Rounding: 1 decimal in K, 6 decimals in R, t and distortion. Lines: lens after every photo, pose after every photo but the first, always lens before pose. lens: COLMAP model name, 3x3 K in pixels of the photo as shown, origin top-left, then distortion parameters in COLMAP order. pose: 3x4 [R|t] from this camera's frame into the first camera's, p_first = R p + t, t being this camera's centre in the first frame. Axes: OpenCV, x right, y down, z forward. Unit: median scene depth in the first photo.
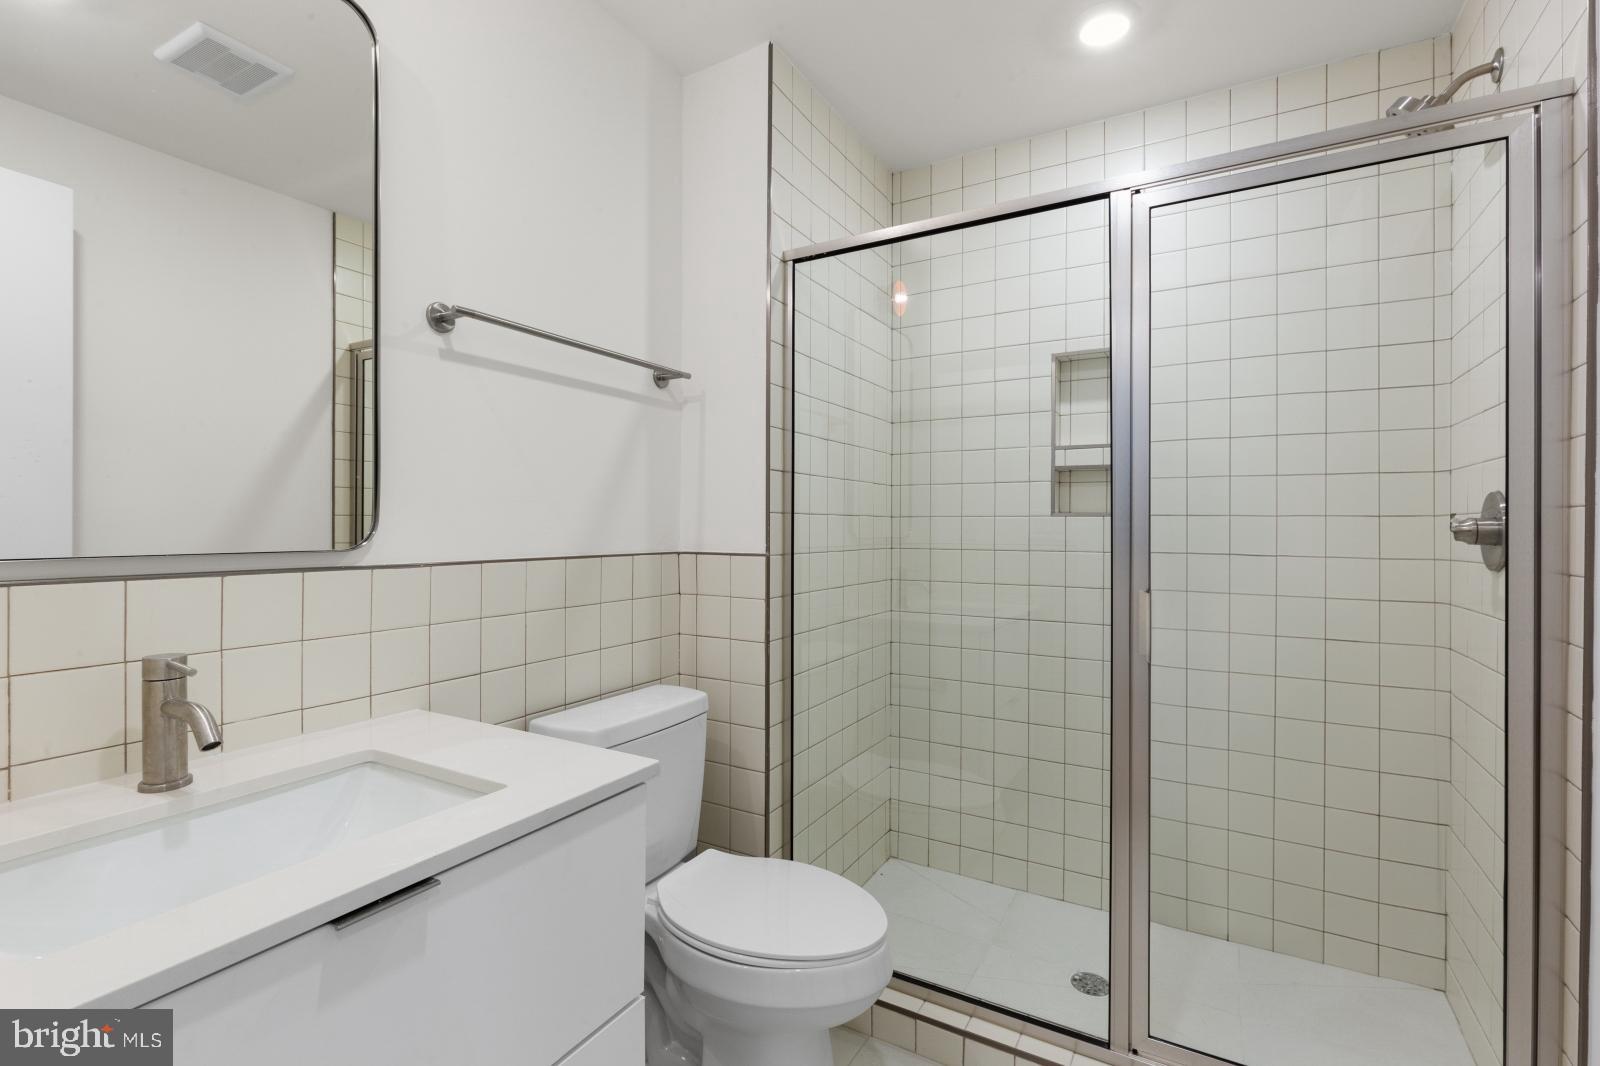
lens RADIAL K [[726.1, 0, 798.3], [0, 726.1, 530.3], [0, 0, 1]] dist [0.001735, 0.000040]
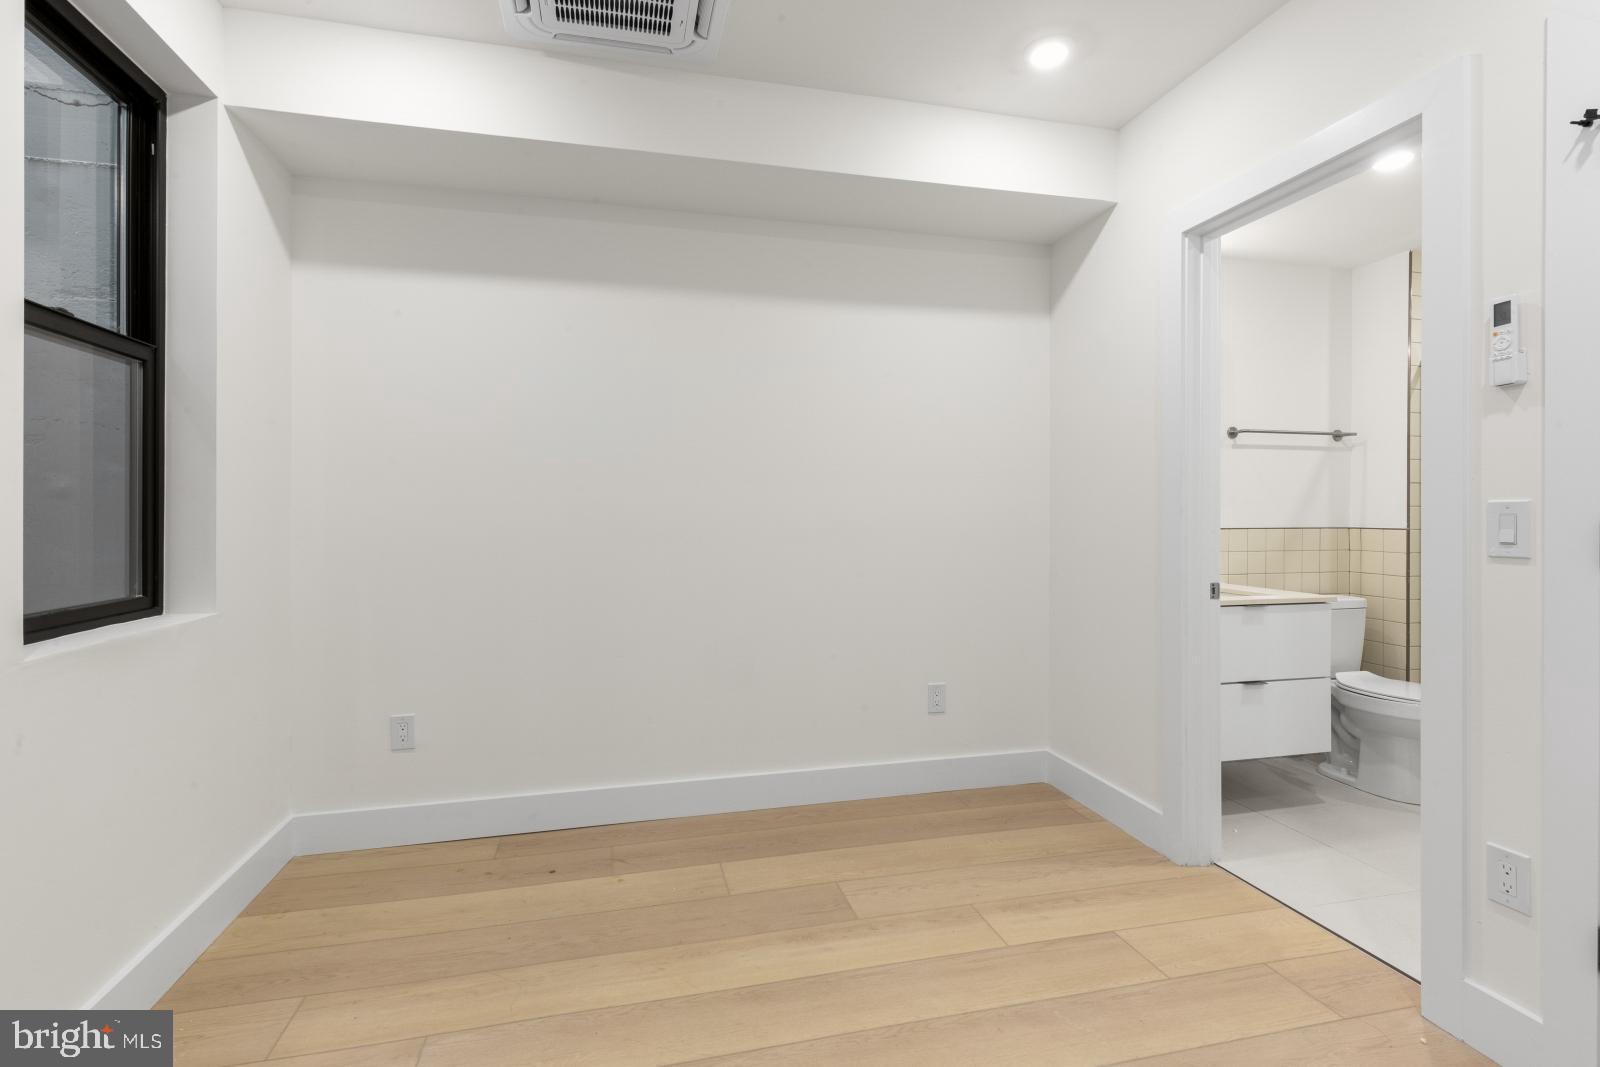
lens RADIAL K [[736.0, 0, 787.3], [0, 736.0, 514.5], [0, 0, 1]] dist [-0.000852, -0.000057]
pose [[0.681641, -0.000268, -0.731687, 0.250967], [-0.001055, 0.999999, -0.001350, 0.000461], [0.731686, 0.001692, 0.681639, -1.437554]]
